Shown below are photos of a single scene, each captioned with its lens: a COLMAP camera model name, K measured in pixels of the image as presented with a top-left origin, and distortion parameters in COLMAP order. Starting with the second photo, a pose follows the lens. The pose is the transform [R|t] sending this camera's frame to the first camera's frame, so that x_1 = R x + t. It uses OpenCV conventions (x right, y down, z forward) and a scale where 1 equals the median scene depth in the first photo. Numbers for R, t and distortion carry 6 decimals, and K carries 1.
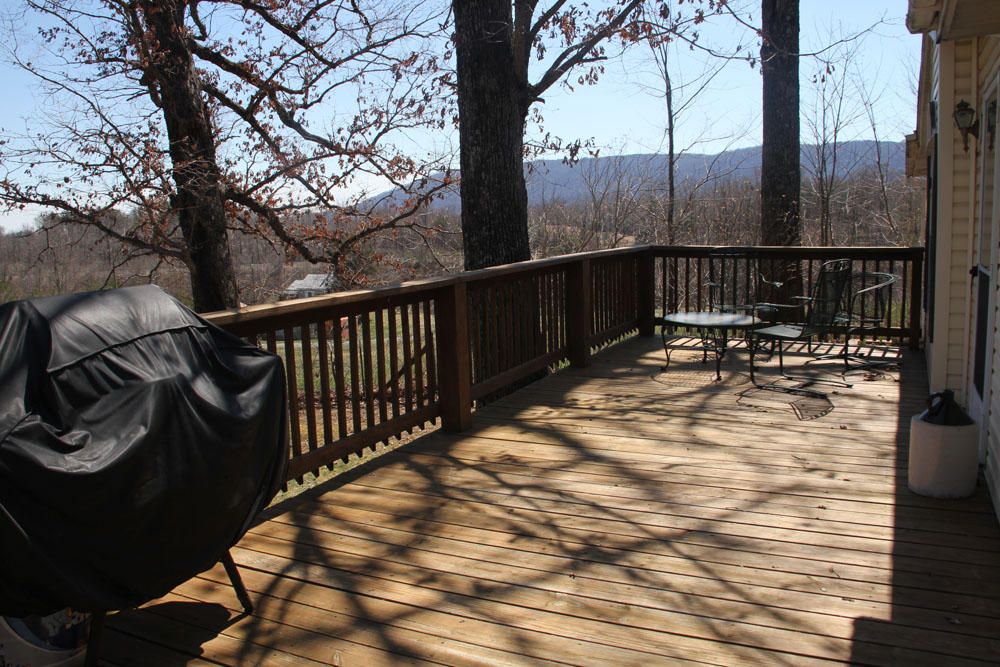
lens RADIAL K [[817.0, 0, 501.3], [0, 817.0, 334.2], [0, 0, 1]] dist [-0.172013, 0.112703]
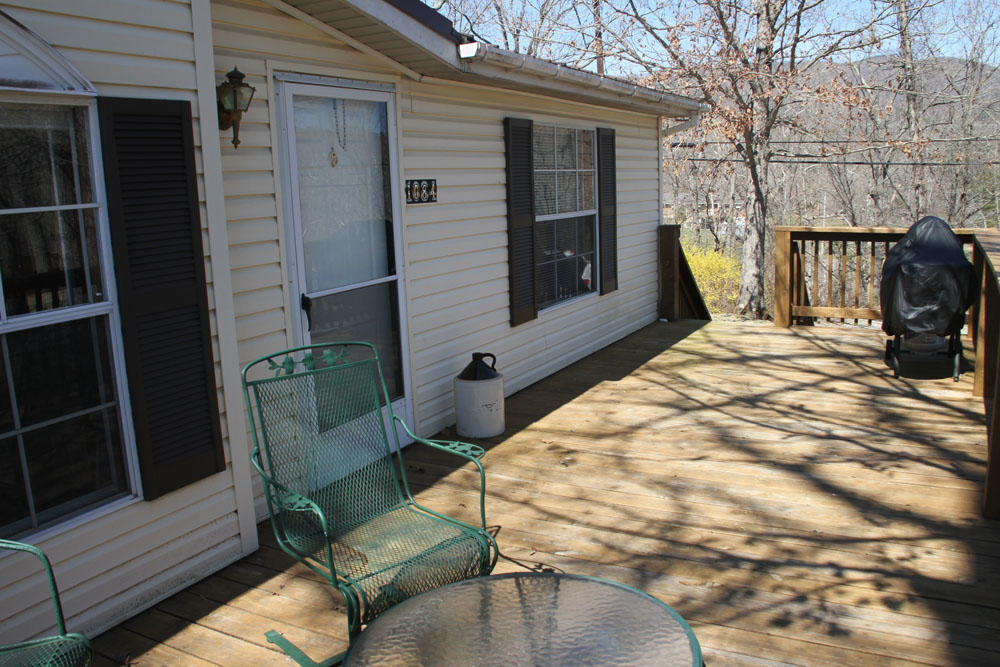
lens RADIAL K [[817.0, 0, 500.8], [0, 817.0, 334.4], [0, 0, 1]] dist [-0.172013, 0.112703]
pose [[-0.997317, 0.057451, 0.045363, 0.476742], [0.069262, 0.941166, 0.330770, -0.393176], [-0.023691, 0.333025, -0.942620, 2.217399]]
